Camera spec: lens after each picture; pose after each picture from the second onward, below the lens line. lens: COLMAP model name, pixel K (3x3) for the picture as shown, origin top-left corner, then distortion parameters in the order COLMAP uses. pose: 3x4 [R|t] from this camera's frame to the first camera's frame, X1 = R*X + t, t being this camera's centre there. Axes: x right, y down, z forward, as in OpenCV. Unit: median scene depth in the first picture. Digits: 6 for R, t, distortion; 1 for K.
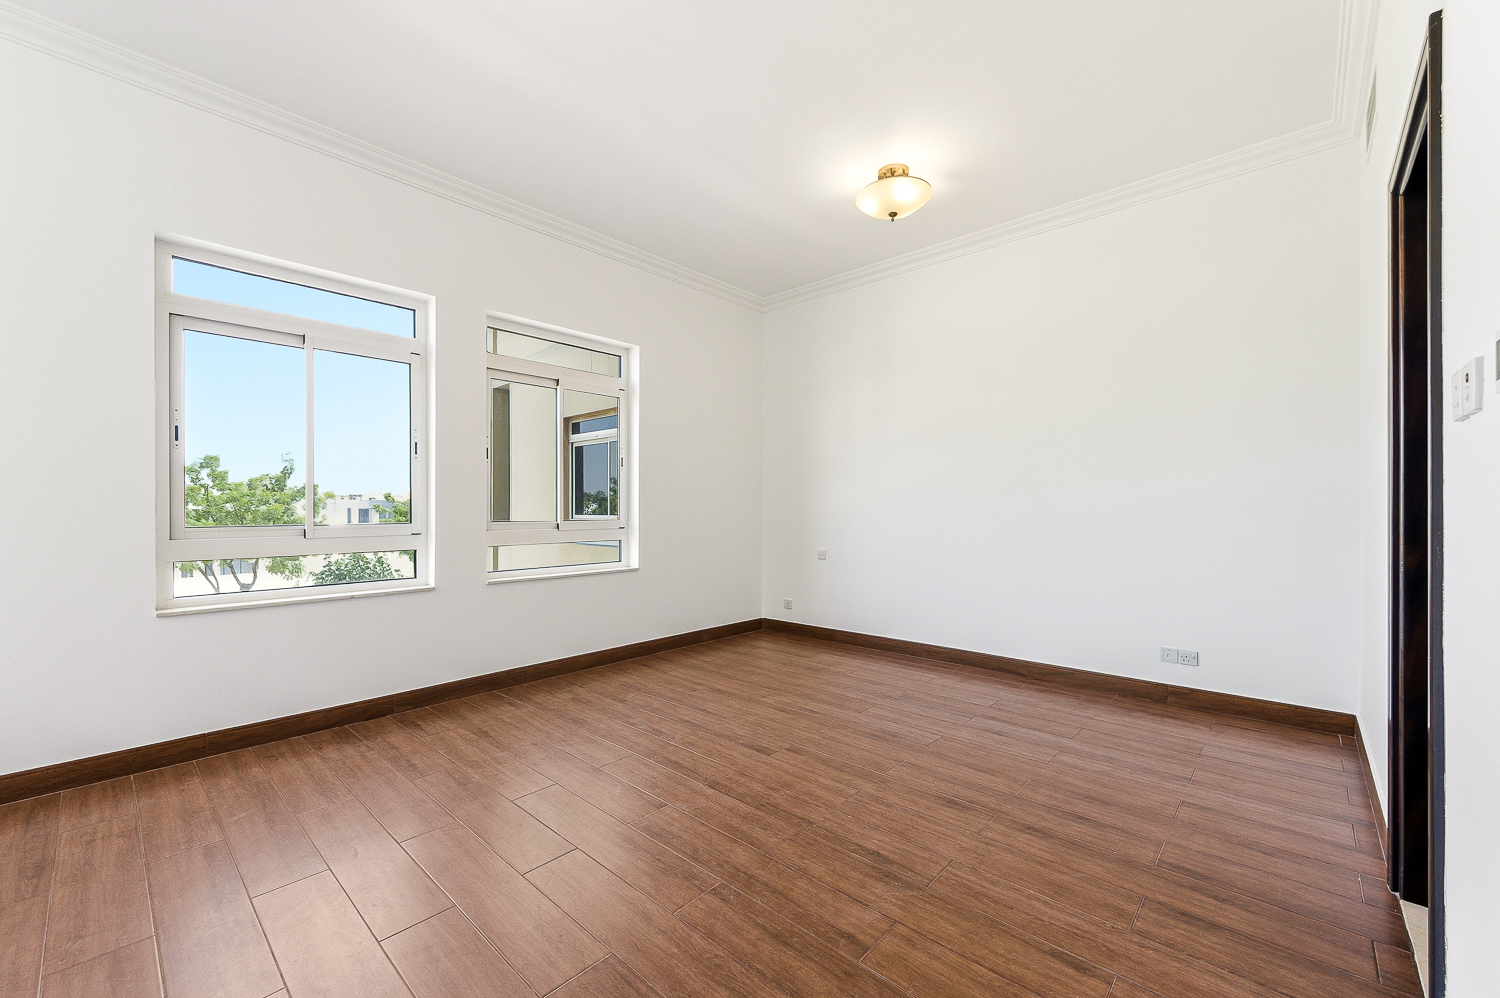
lens RADIAL K [[607.2, 0, 751.3], [0, 607.2, 511.0], [0, 0, 1]] dist [0.001459, -0.000121]
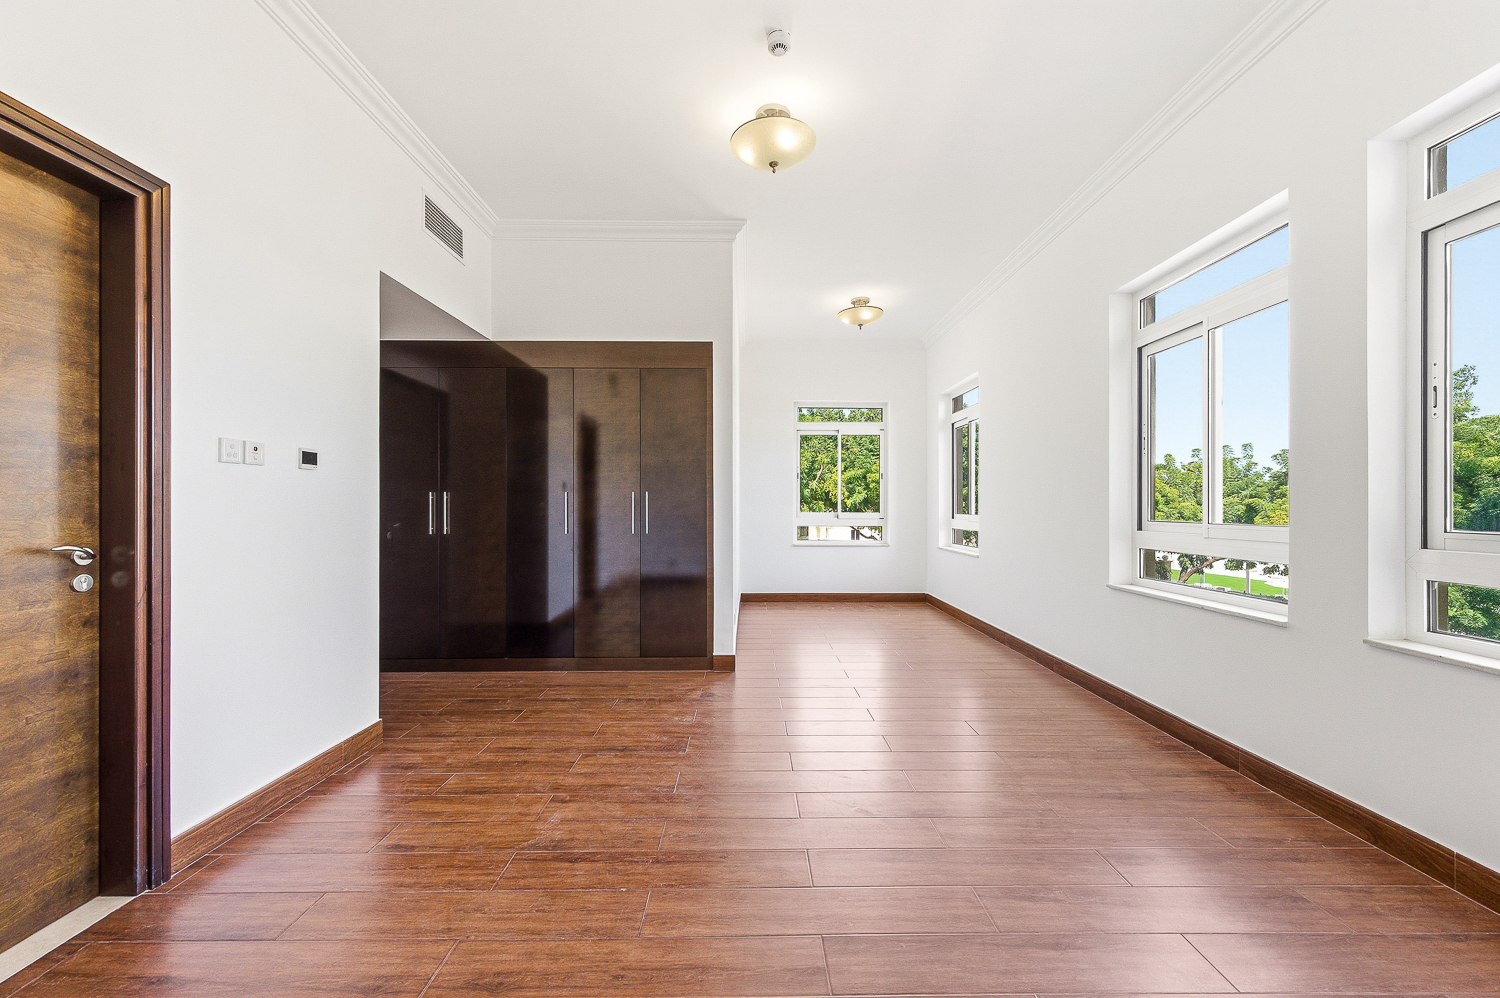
lens RADIAL K [[605.1, 0, 757.8], [0, 605.1, 501.7], [0, 0, 1]] dist [0.007424, -0.000684]
pose [[-0.739049, -0.001276, -0.673651, 0.636771], [-0.001346, 0.999999, -0.000417, -0.017553], [0.673650, 0.000598, -0.739050, 1.896023]]
